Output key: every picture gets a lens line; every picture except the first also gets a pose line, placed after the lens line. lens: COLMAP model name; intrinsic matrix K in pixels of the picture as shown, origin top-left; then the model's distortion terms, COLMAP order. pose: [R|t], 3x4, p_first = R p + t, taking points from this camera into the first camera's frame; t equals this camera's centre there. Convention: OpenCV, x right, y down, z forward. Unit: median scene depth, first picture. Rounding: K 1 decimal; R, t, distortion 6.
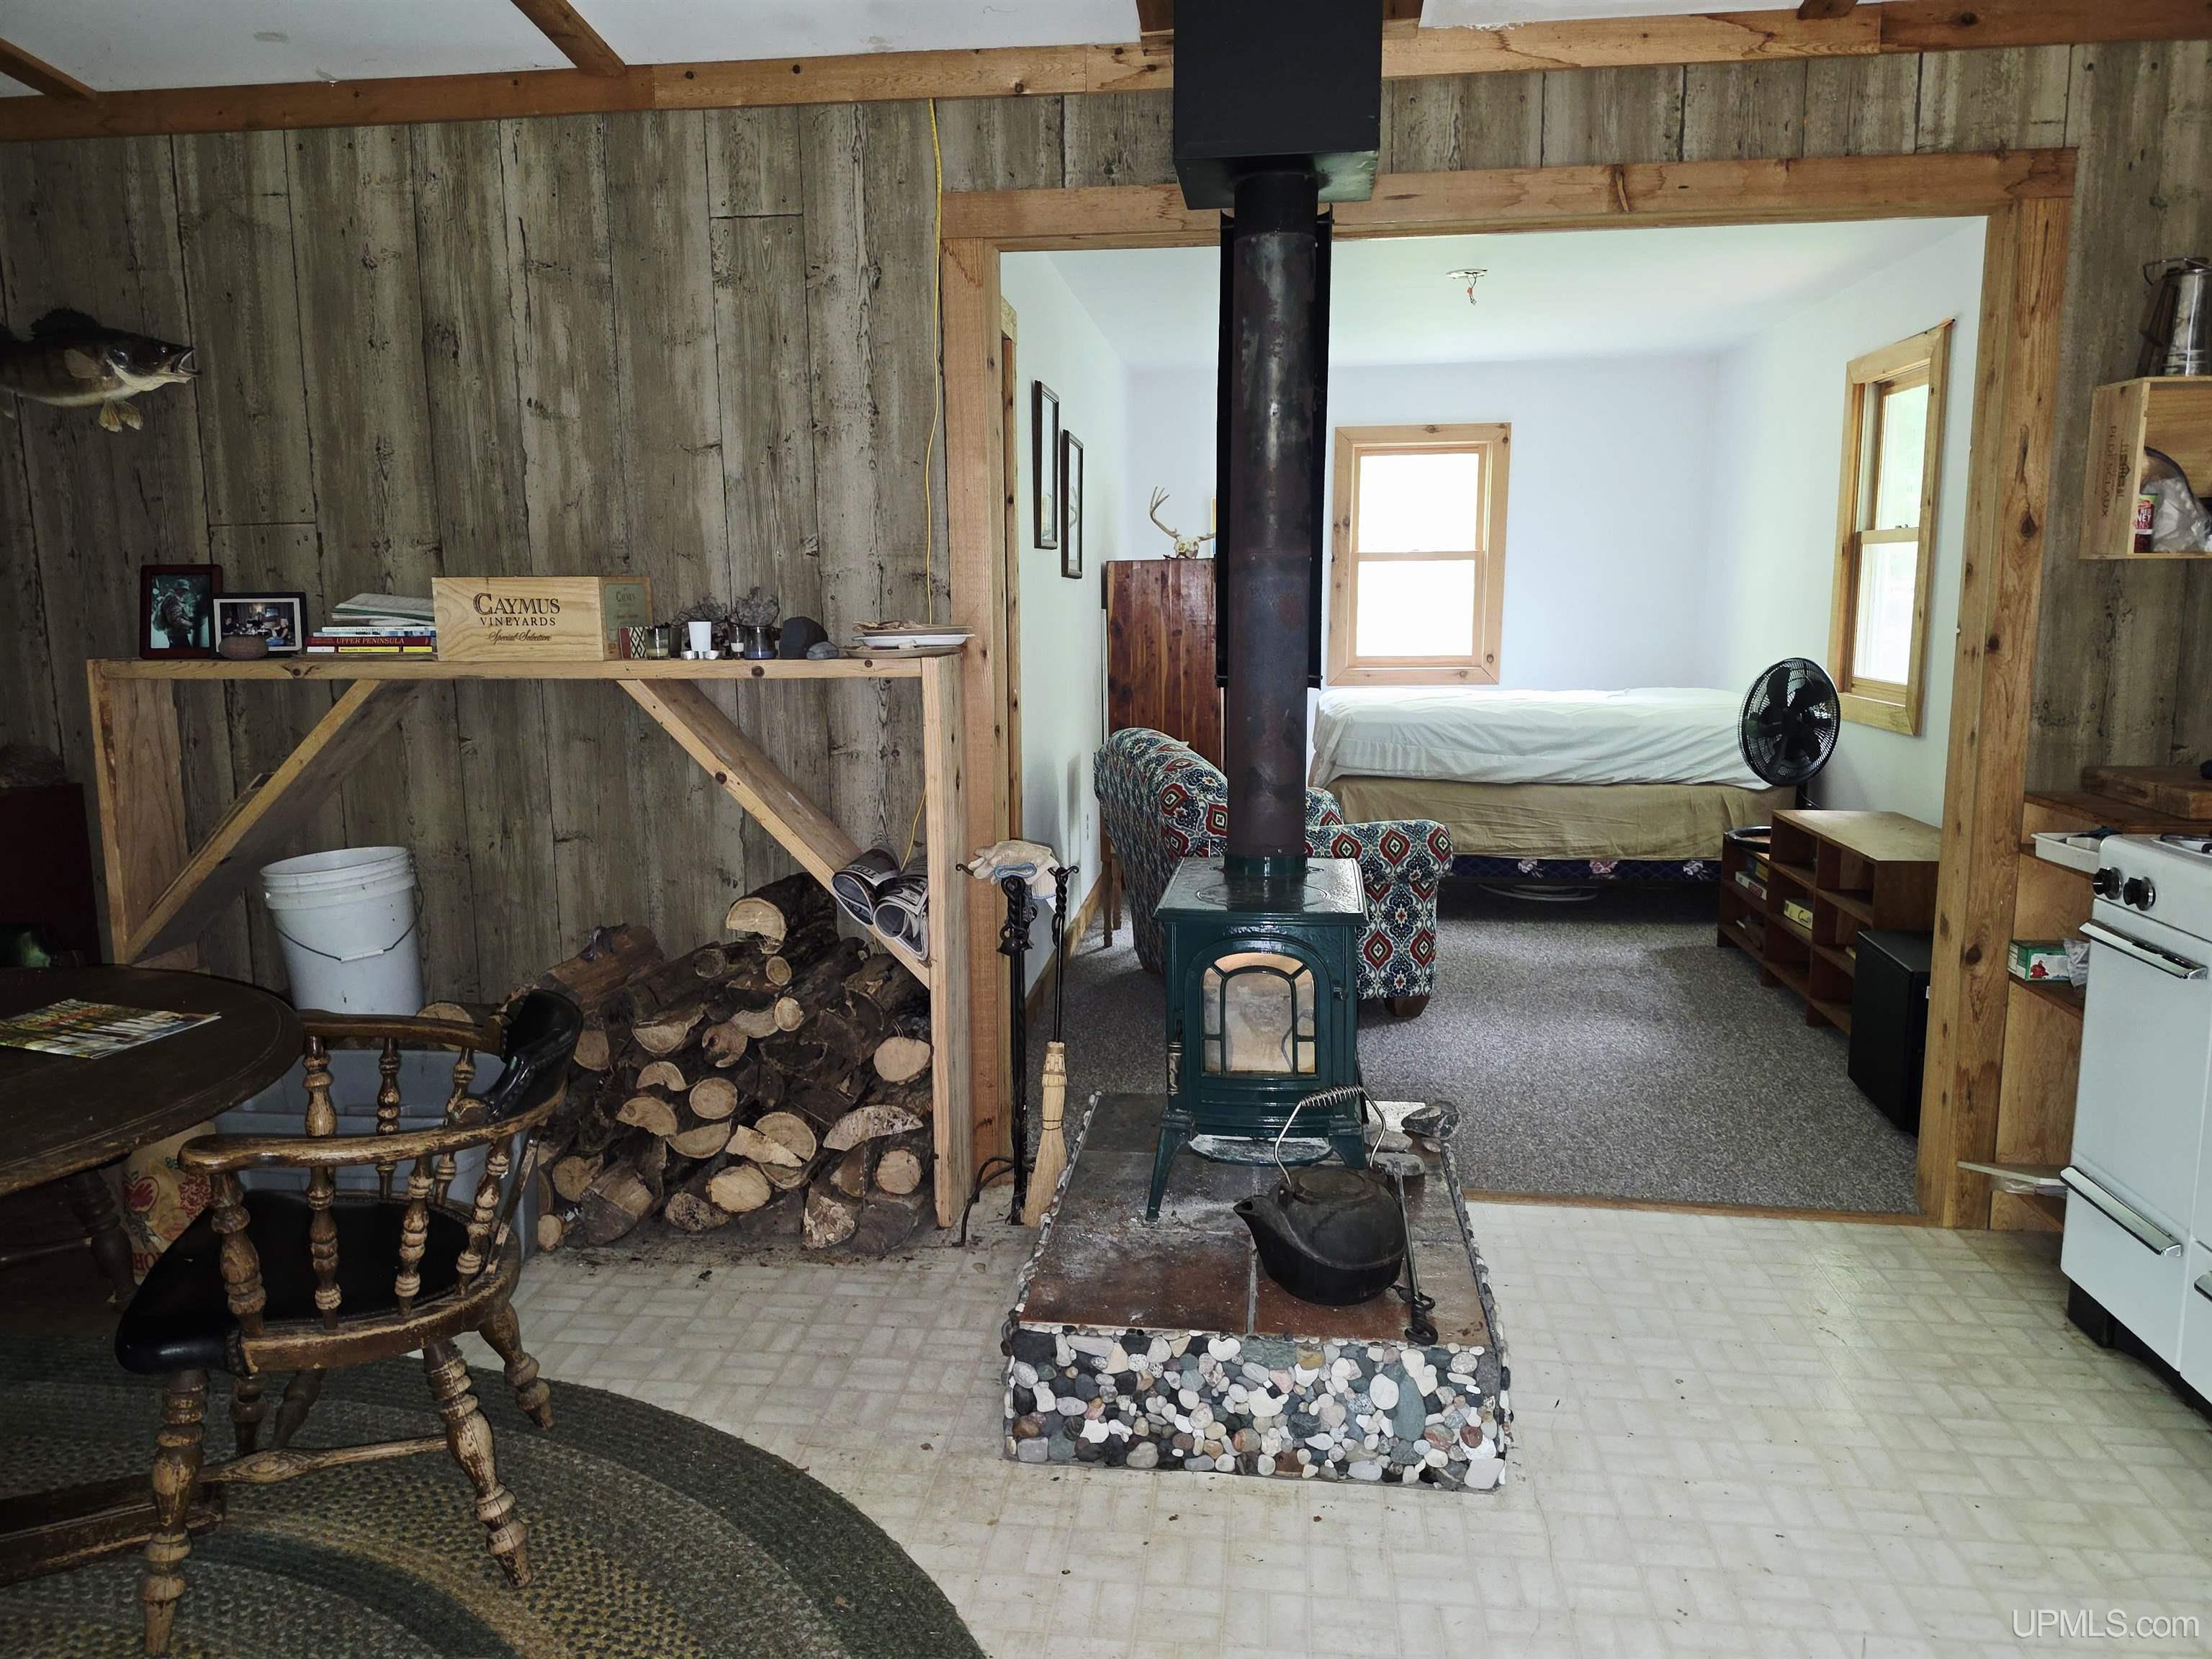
lens RADIAL K [[1572.2, 0, 1106.0], [0, 1572.2, 829.5], [0, 0, 1]] dist [0.117725, -0.175027]
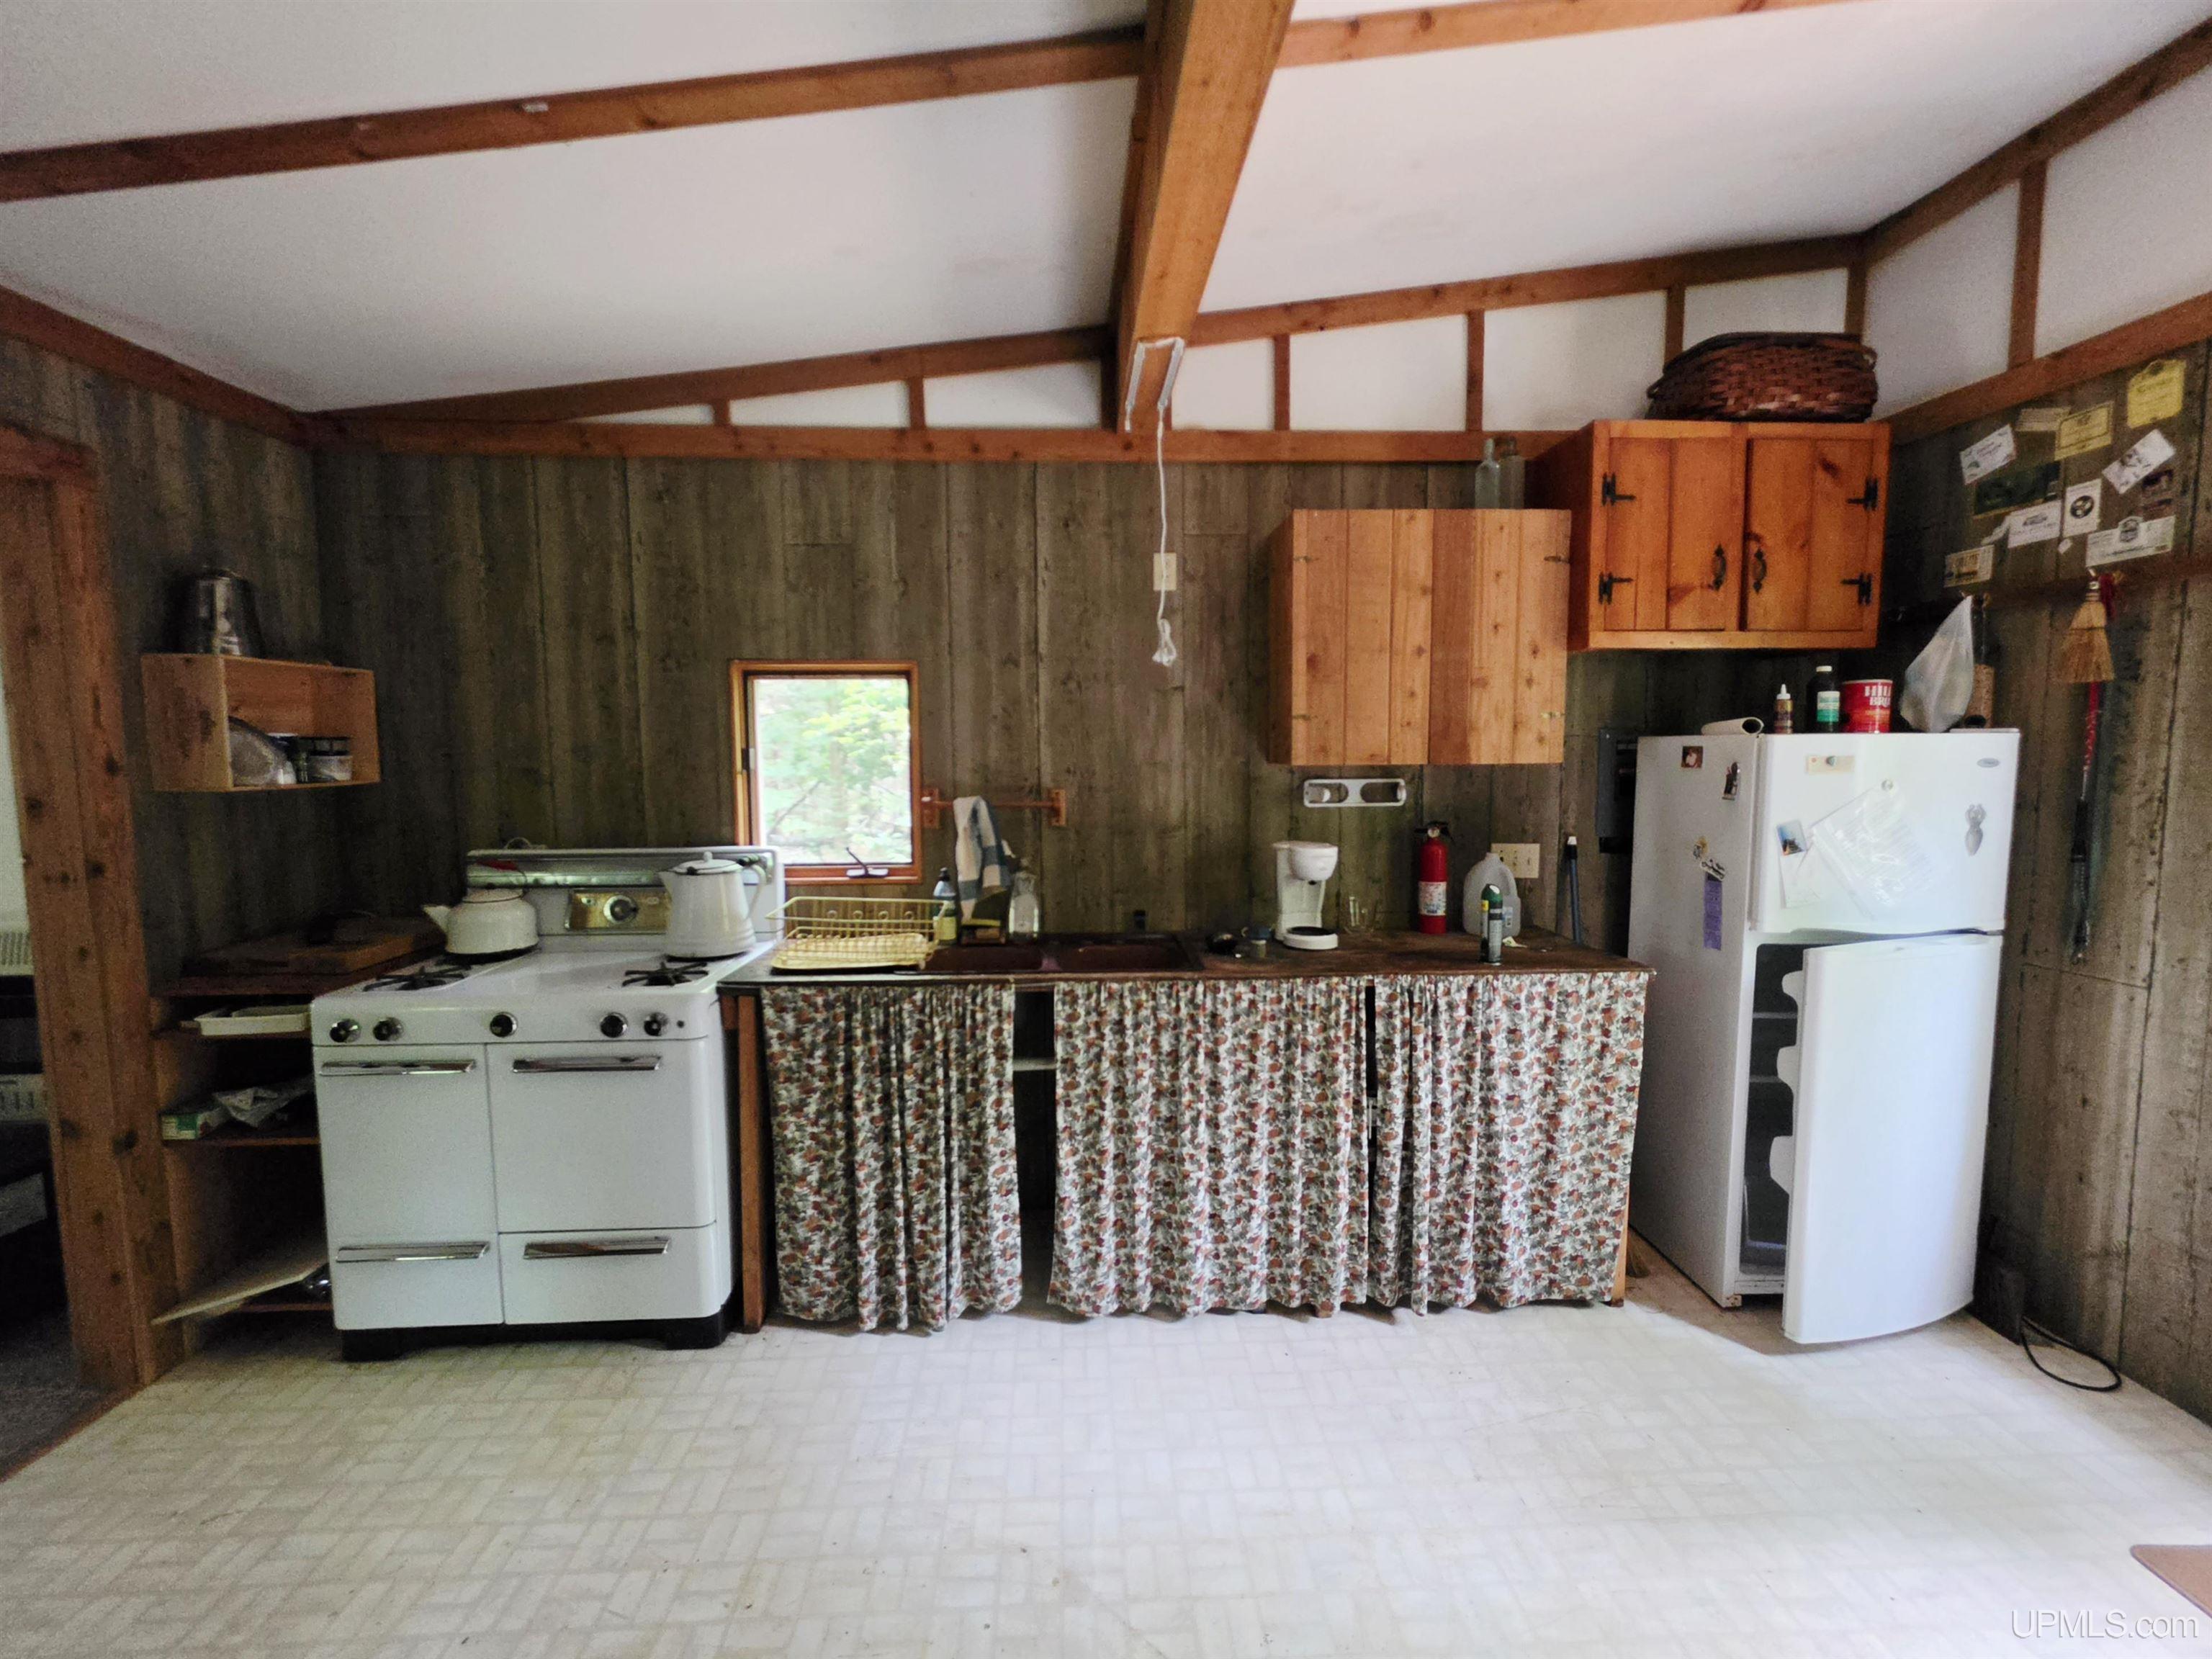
lens RADIAL K [[897.1, 0, 1106.0], [0, 897.1, 829.5], [0, 0, 1]] dist [0.000831, 0.000130]
pose [[-0.170943, -0.083584, 0.981729, -0.184953], [0.155110, 0.981688, 0.110588, -0.102378], [-0.972995, 0.171180, -0.154848, 0.400028]]
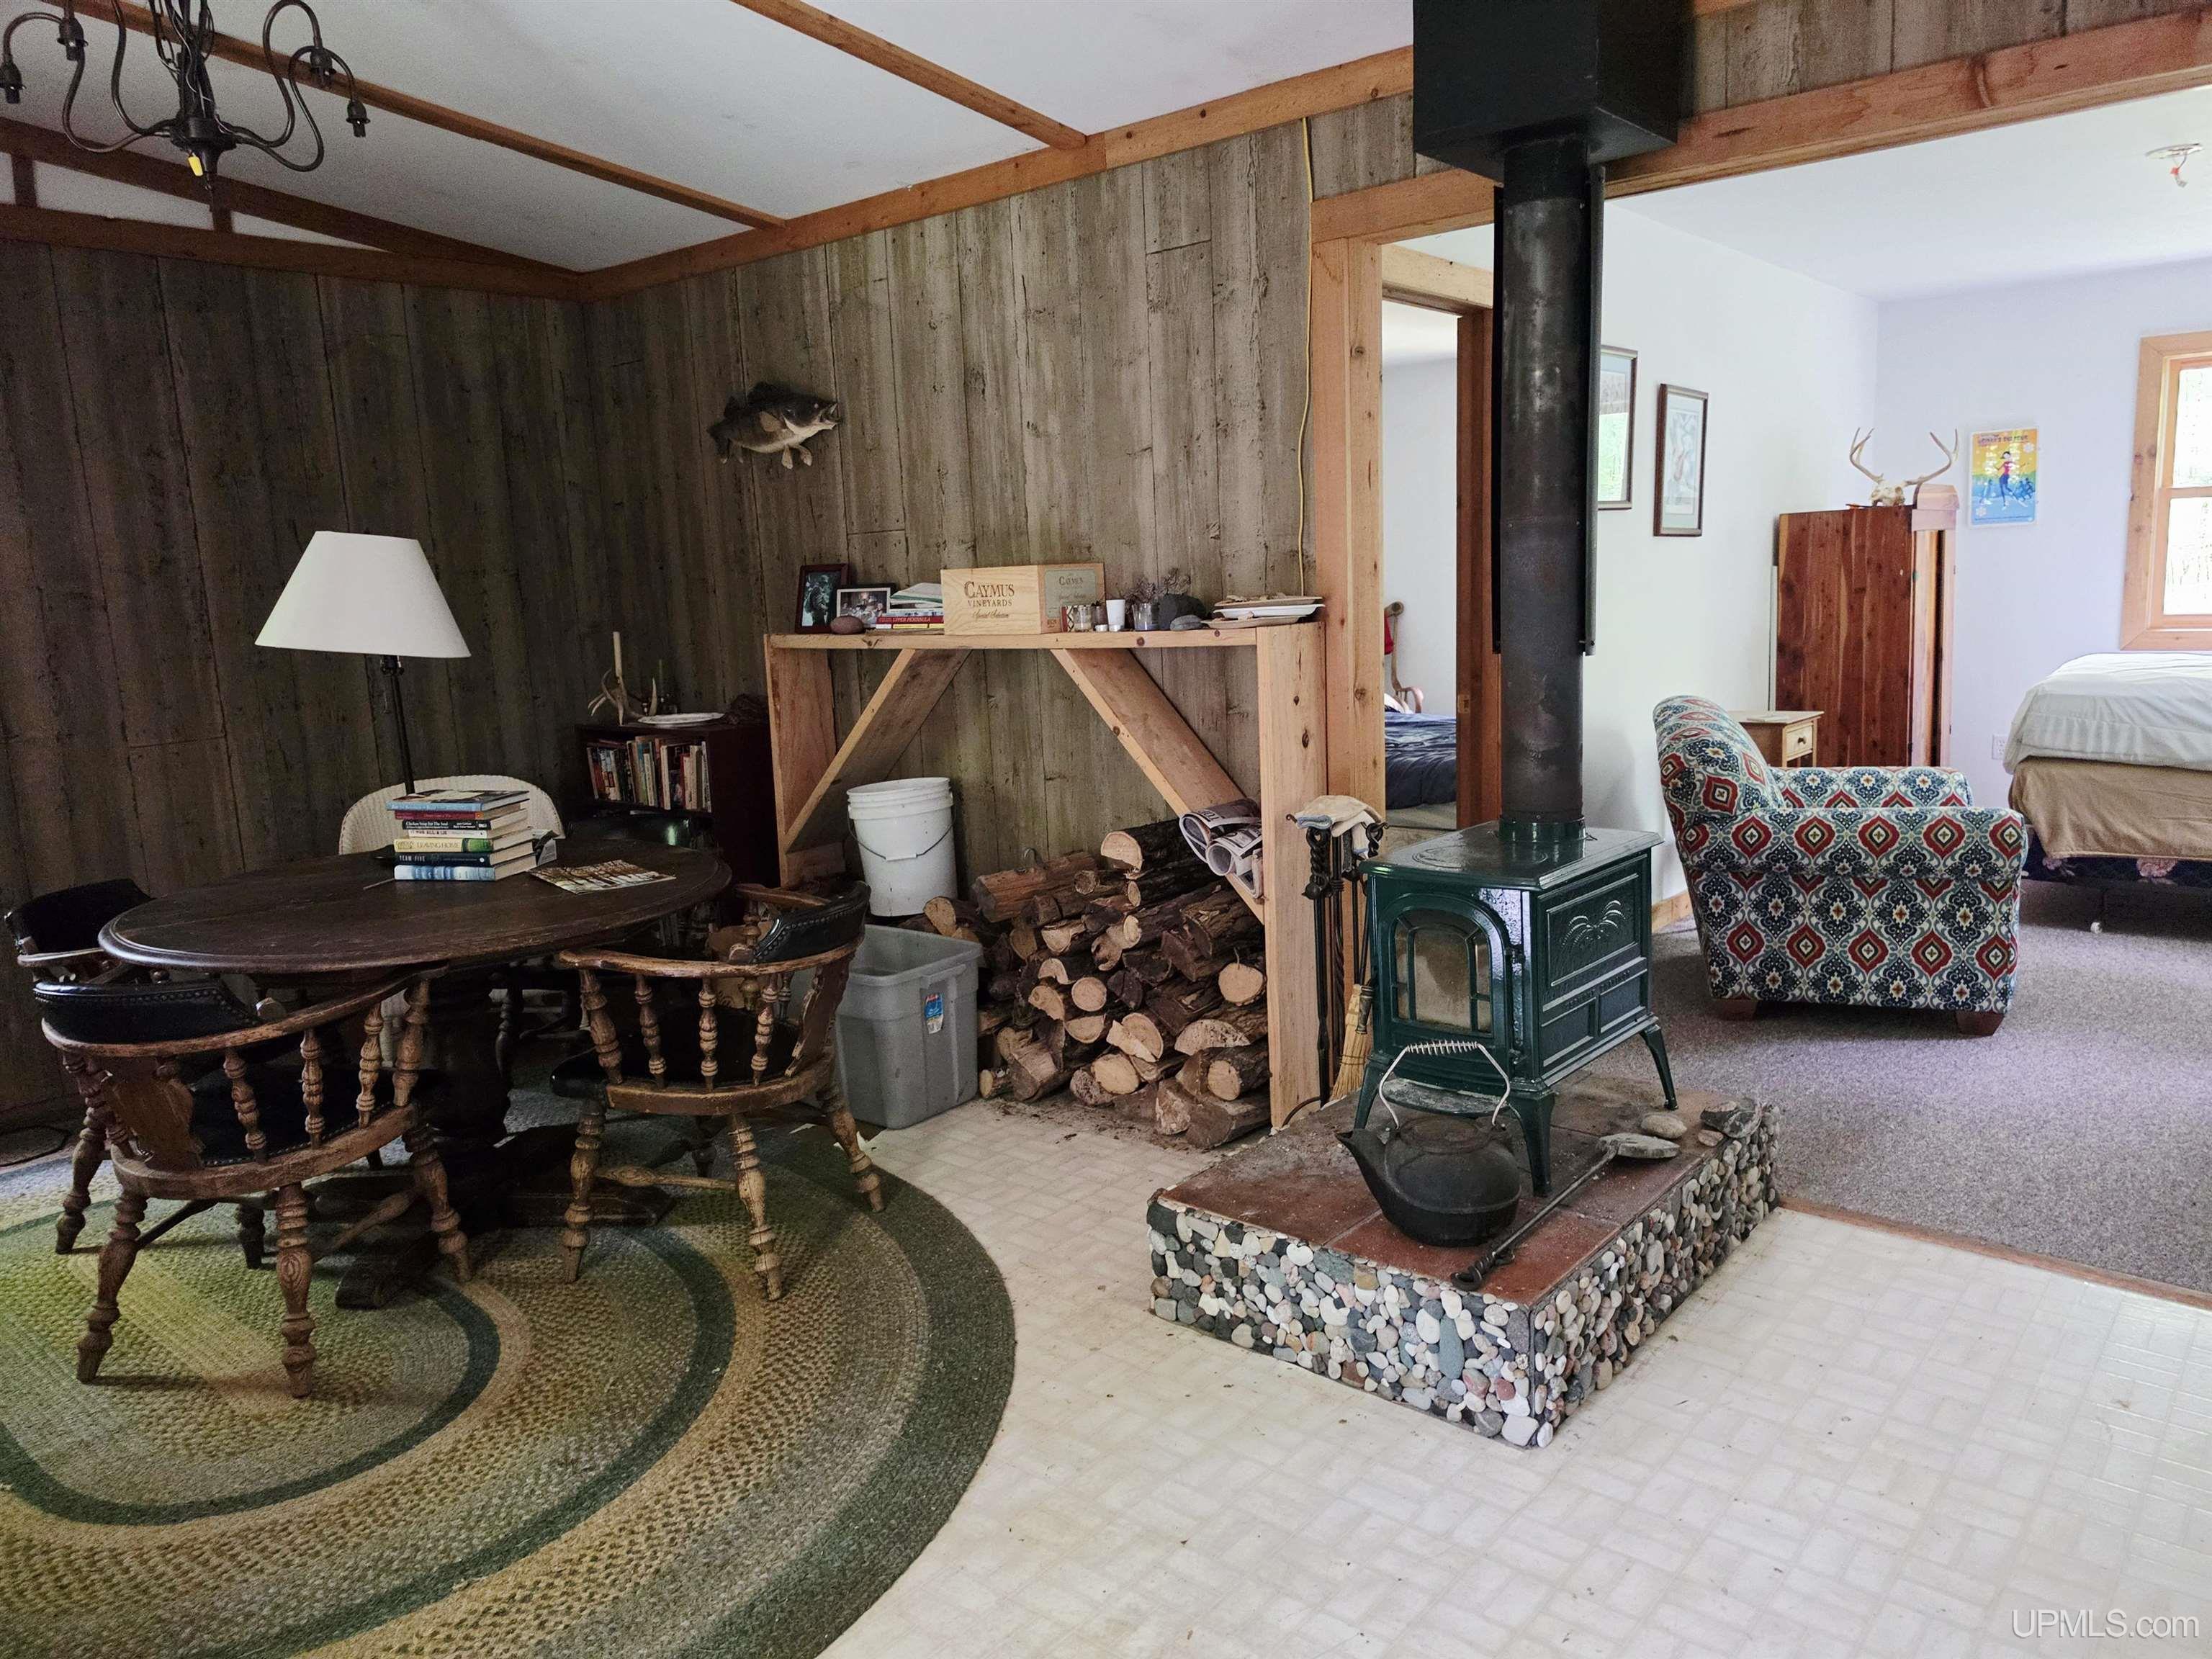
lens RADIAL K [[1578.4, 0, 1106.0], [0, 1578.4, 829.5], [0, 0, 1]] dist [0.129773, -0.183825]
pose [[0.828936, 0.063944, -0.555676, 0.417422], [-0.052395, 0.997953, 0.036678, -0.001353], [0.556884, -0.001289, 0.830589, 0.003787]]
